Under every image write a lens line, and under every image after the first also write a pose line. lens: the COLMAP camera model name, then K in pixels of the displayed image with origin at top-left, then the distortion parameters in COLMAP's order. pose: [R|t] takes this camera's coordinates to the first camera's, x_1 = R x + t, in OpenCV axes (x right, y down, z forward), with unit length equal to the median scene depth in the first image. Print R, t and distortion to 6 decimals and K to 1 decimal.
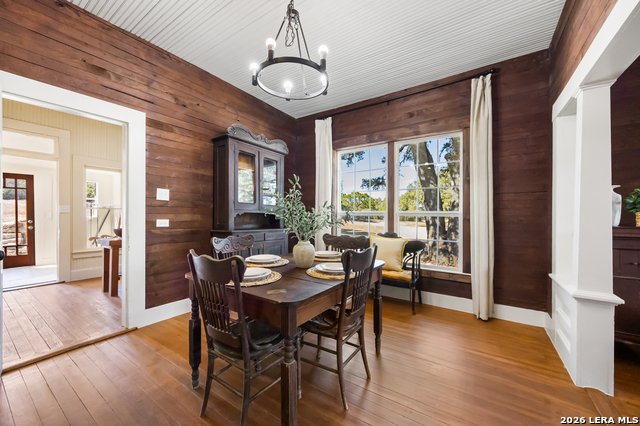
lens RADIAL K [[247.9, 0, 323.7], [0, 247.9, 216.3], [0, 0, 1]] dist [-0.005910, 0.001276]
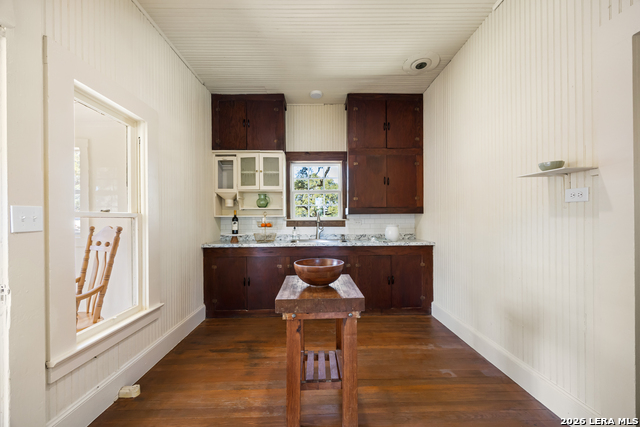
lens RADIAL K [[247.9, 0, 324.2], [0, 247.9, 219.3], [0, 0, 1]] dist [-0.005910, 0.001276]
pose [[0.820405, -0.012575, 0.571644, -0.762090], [0.014905, 0.999889, 0.000605, -0.019777], [-0.571588, 0.008023, 0.820501, 0.469486]]
